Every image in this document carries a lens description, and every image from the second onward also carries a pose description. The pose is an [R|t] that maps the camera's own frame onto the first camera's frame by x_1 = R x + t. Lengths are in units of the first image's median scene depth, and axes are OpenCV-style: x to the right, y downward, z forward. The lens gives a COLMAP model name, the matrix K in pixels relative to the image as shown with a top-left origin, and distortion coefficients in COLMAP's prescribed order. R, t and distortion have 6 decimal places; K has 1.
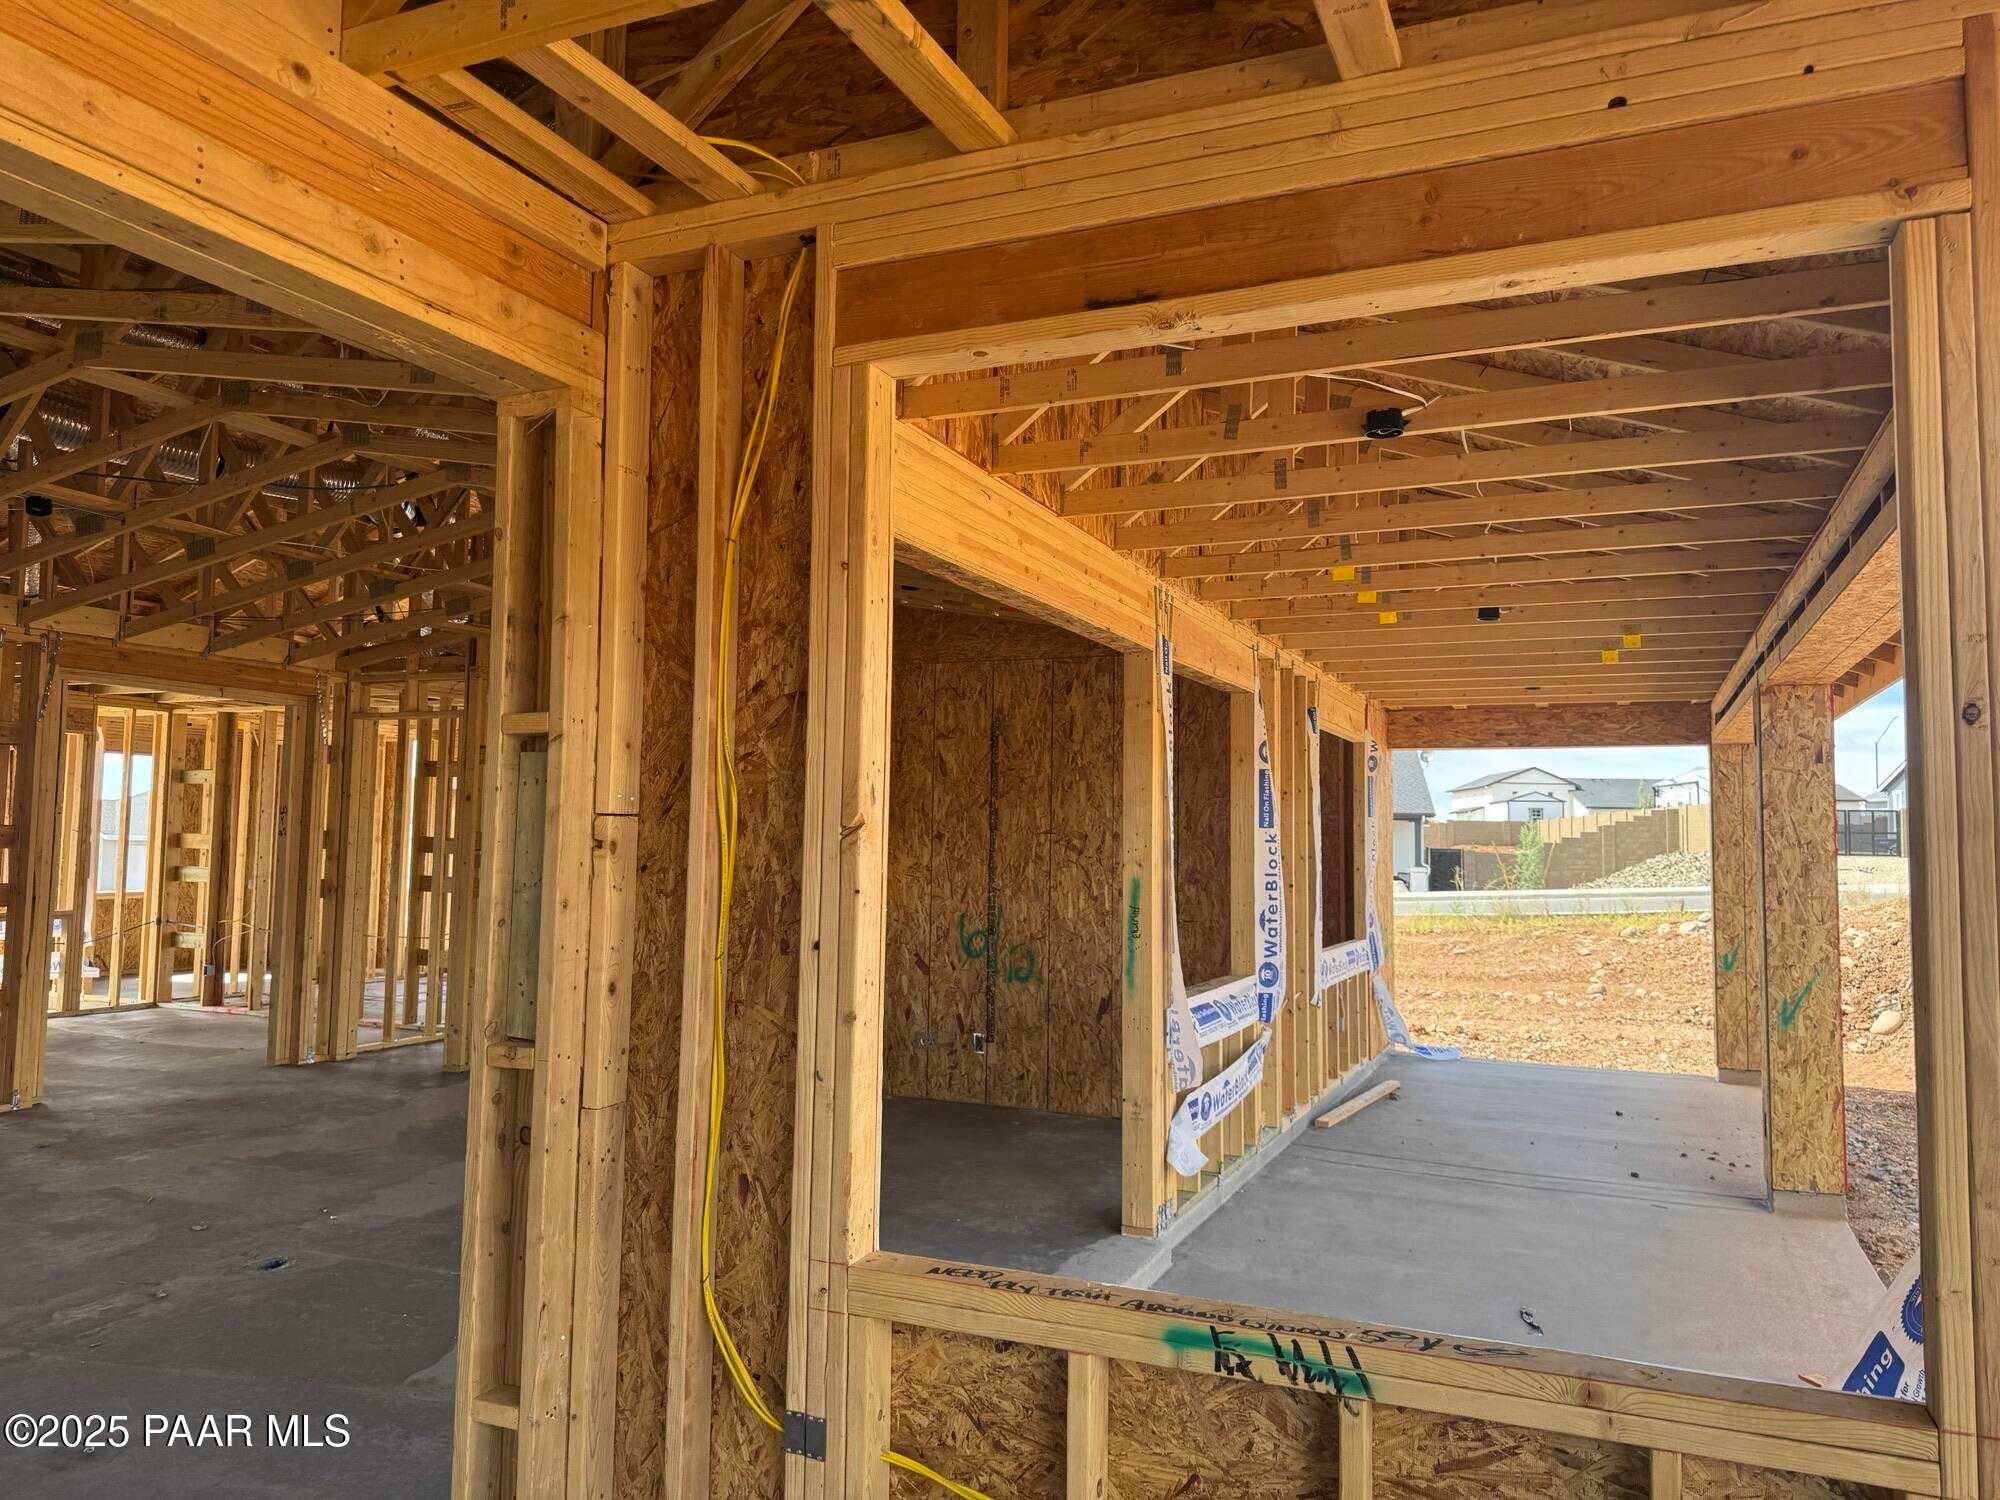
lens RADIAL K [[1318.5, 0, 1000.0], [0, 1318.5, 750.0], [0, 0, 1]] dist [0.136790, -0.206759]
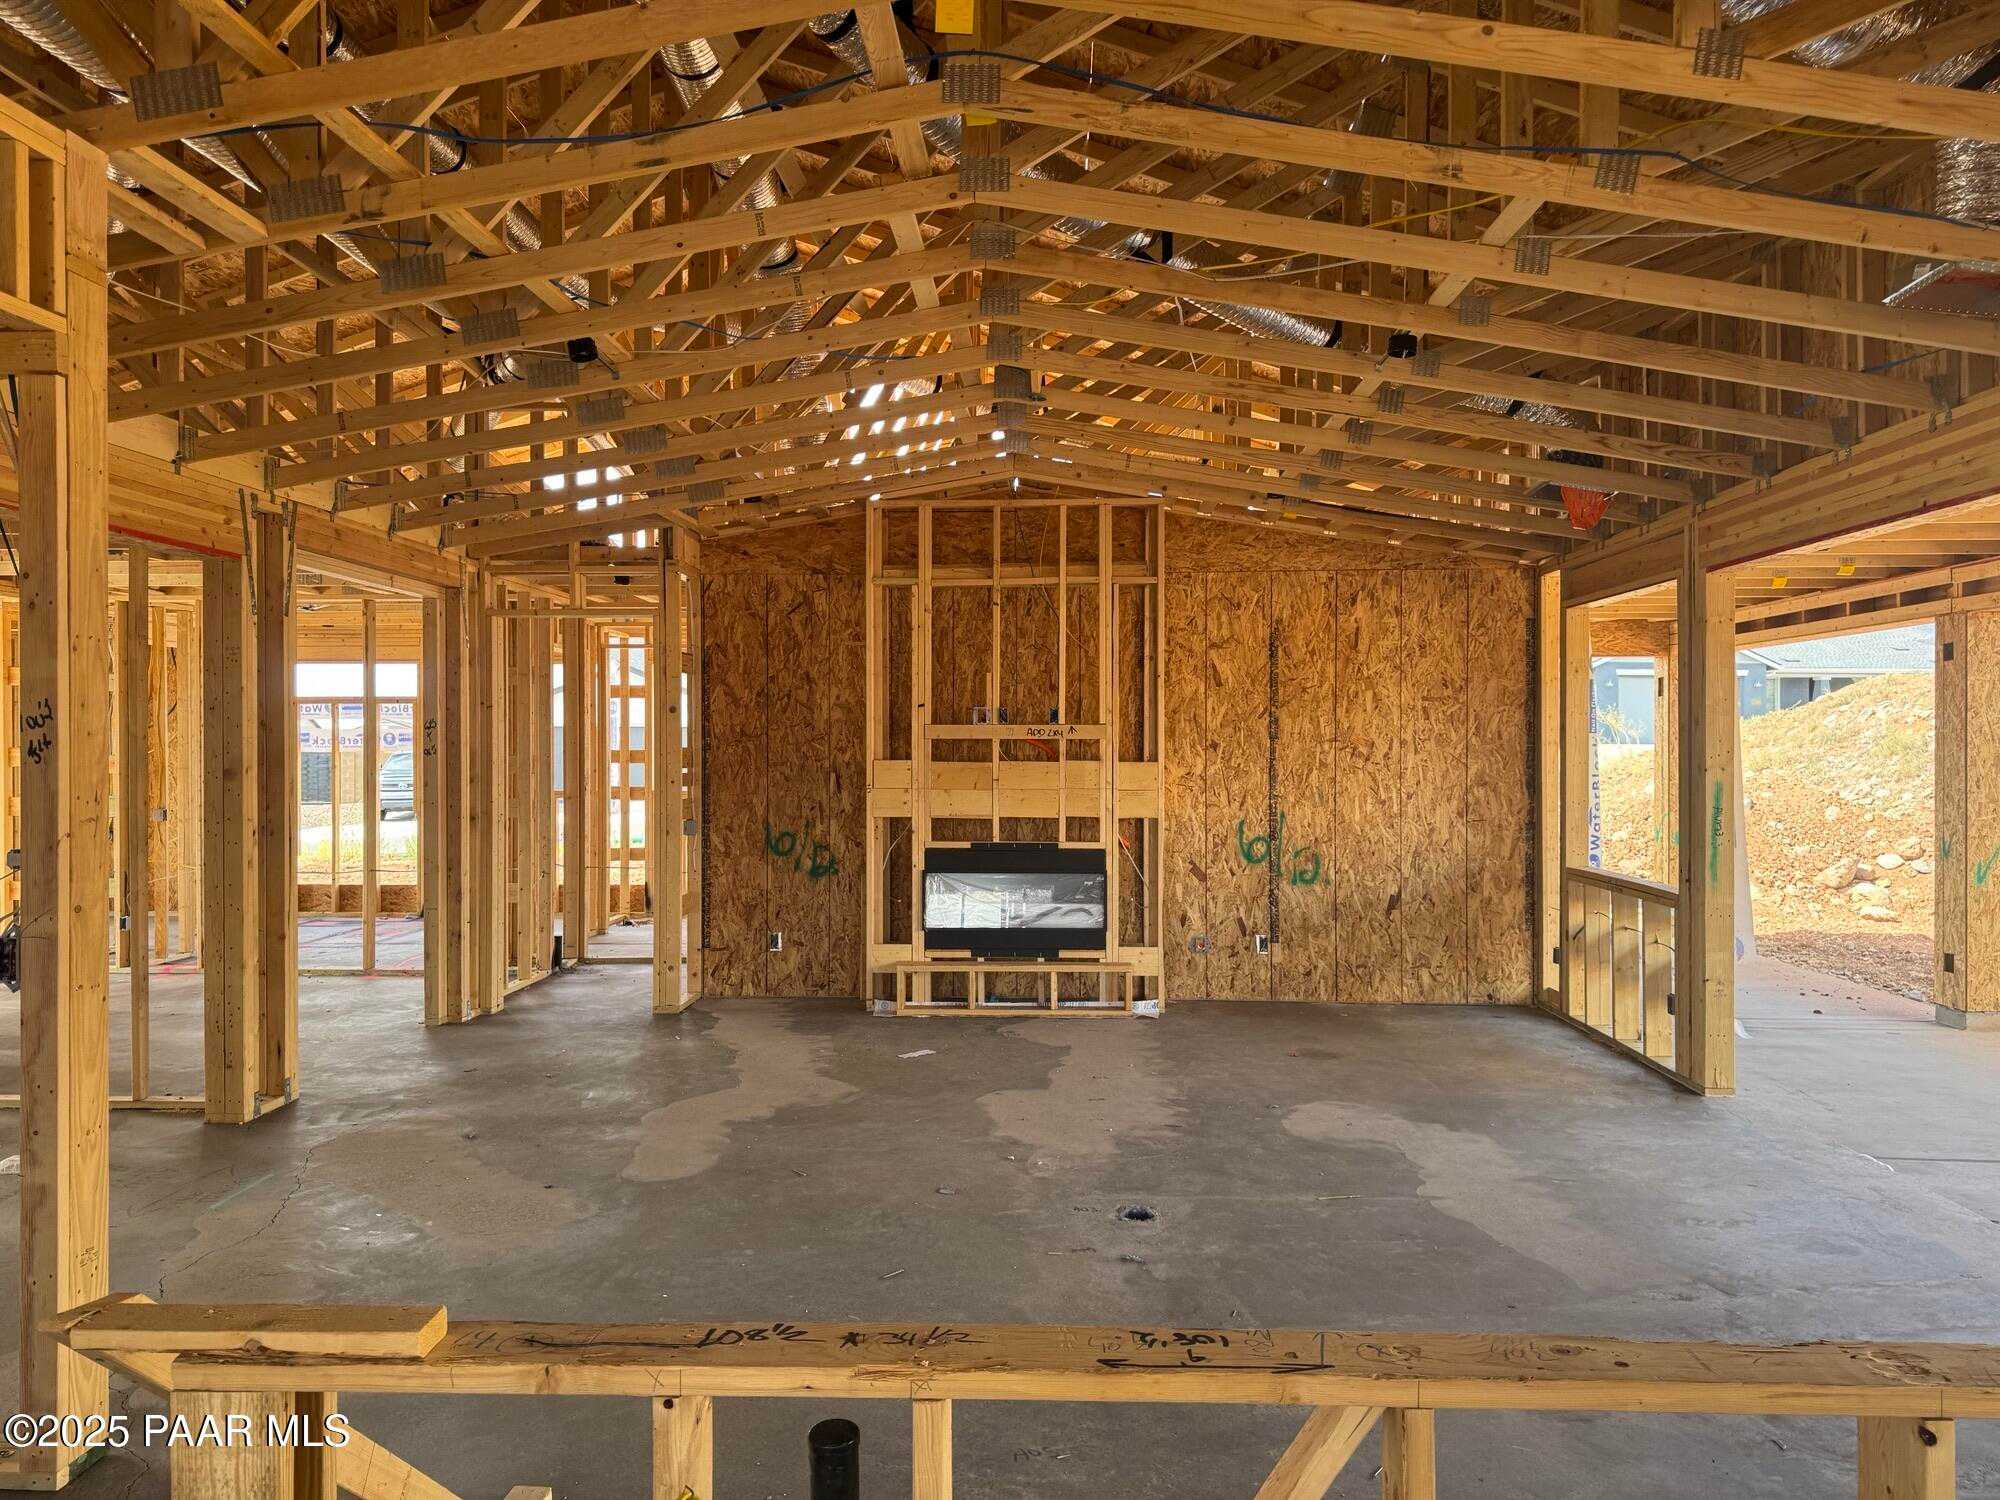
lens RADIAL K [[1318.5, 0, 1000.0], [0, 1318.5, 750.0], [0, 0, 1]] dist [0.136790, -0.206759]
pose [[0.939350, -0.017492, 0.342513, -0.559532], [-0.007974, 0.997315, 0.072801, -0.003741], [-0.342866, -0.071117, 0.936688, 0.111061]]
